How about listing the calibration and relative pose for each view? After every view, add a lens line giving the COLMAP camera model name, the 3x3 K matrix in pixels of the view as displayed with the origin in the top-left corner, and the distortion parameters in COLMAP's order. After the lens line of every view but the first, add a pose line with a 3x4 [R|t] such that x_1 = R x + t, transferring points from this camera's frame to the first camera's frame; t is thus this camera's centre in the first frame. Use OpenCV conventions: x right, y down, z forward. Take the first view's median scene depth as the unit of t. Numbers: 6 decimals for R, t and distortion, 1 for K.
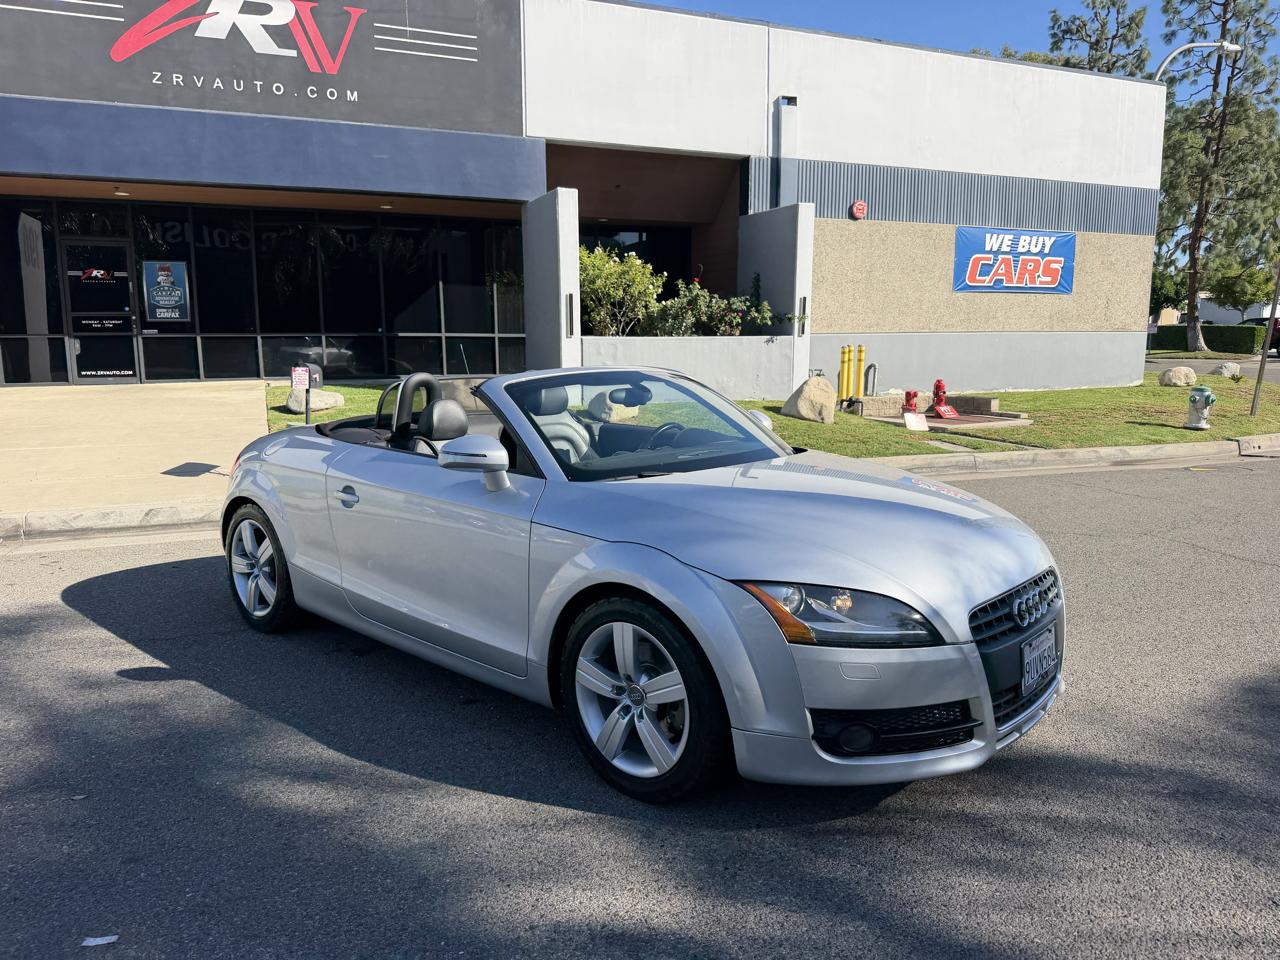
lens RADIAL K [[900.5, 0, 648.0], [0, 900.5, 474.0], [0, 0, 1]] dist [0.041493, -0.064438]
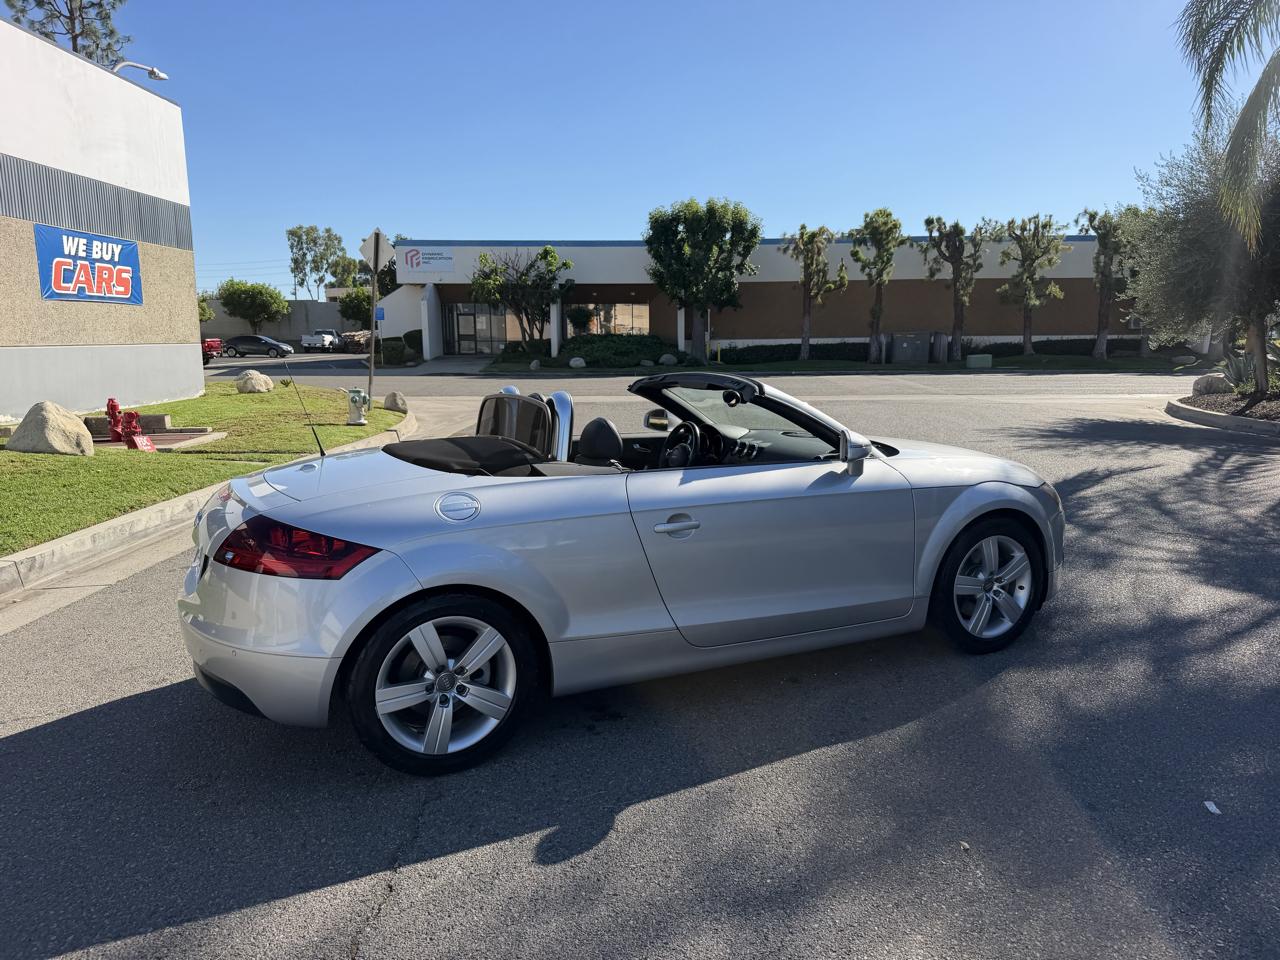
lens RADIAL K [[900.5, 0, 649.2], [0, 900.5, 482.6], [0, 0, 1]] dist [0.041493, -0.064438]
pose [[0.384498, -0.149050, 0.911013, -0.308839], [0.152122, 0.983617, 0.096725, -0.029670], [-0.910505, 0.101394, 0.400873, 0.175386]]
